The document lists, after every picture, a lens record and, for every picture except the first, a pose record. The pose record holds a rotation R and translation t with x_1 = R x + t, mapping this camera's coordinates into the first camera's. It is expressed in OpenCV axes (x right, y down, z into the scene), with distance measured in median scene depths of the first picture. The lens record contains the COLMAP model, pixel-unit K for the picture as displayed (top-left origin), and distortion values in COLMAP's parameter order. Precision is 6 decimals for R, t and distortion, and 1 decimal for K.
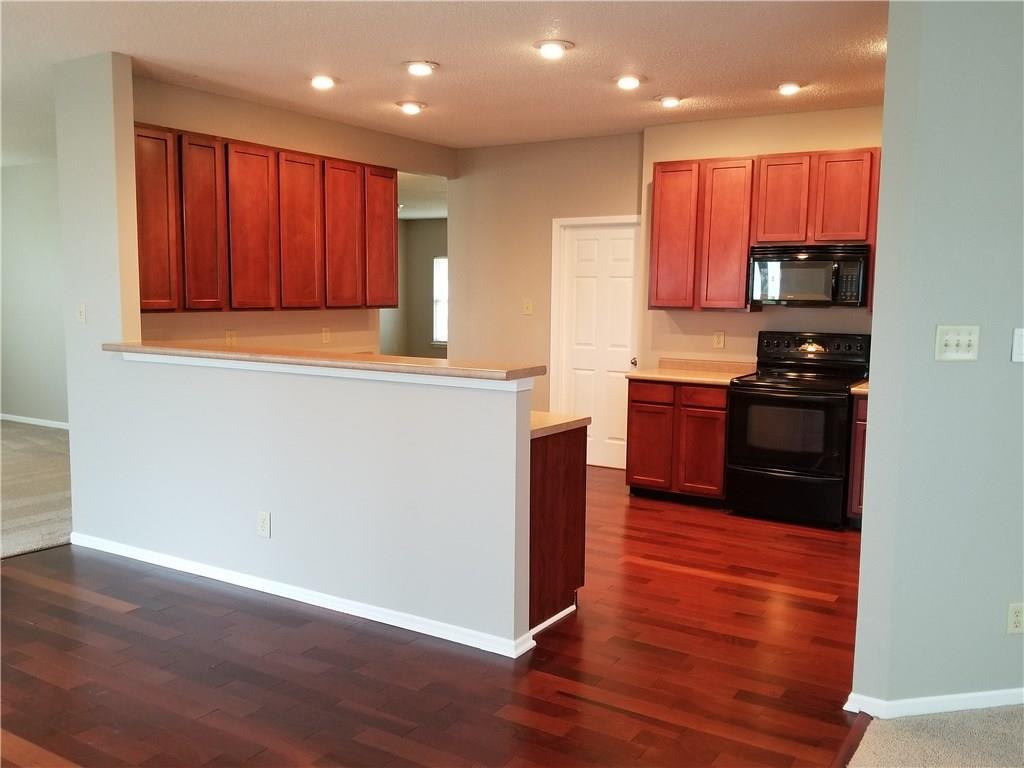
lens RADIAL K [[900.8, 0, 512.0], [0, 900.8, 384.0], [0, 0, 1]] dist [0.103463, -0.200407]
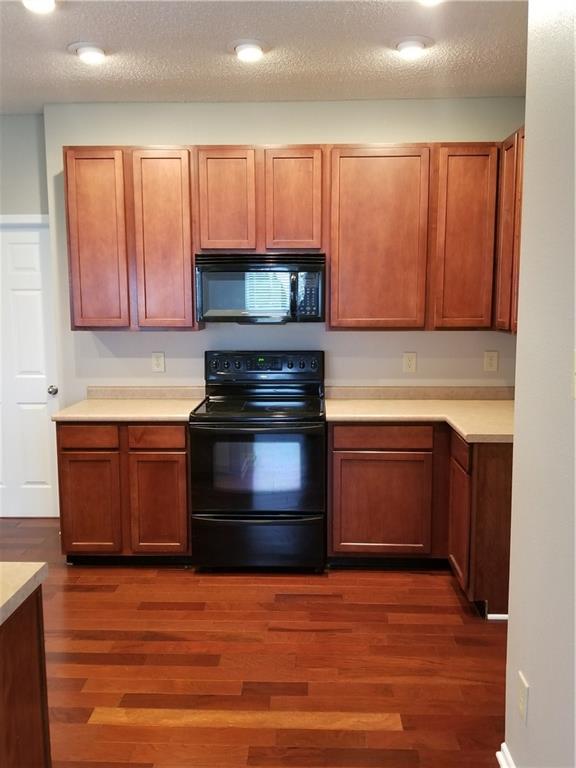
lens RADIAL K [[675.6, 0, 295.0], [0, 675.6, 382.5], [0, 0, 1]] dist [0.103463, -0.200407]
pose [[0.862188, -0.078006, 0.500547, 0.015552], [0.067639, 0.996953, 0.038859, -0.049311], [-0.502053, 0.000352, 0.864837, 0.398856]]
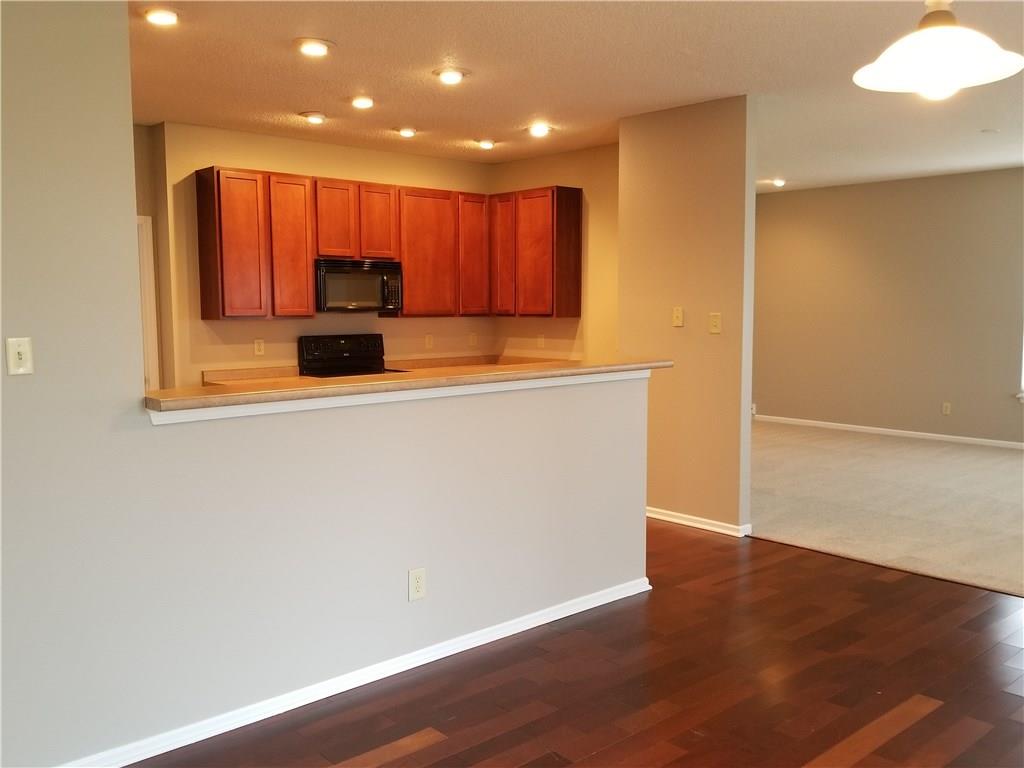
lens RADIAL K [[900.8, 0, 512.0], [0, 900.8, 384.0], [0, 0, 1]] dist [0.103463, -0.200407]
pose [[0.274577, -0.100726, 0.956275, -0.723911], [0.108864, 0.991361, 0.073164, -0.055418], [-0.955383, 0.084015, 0.283170, 0.472401]]
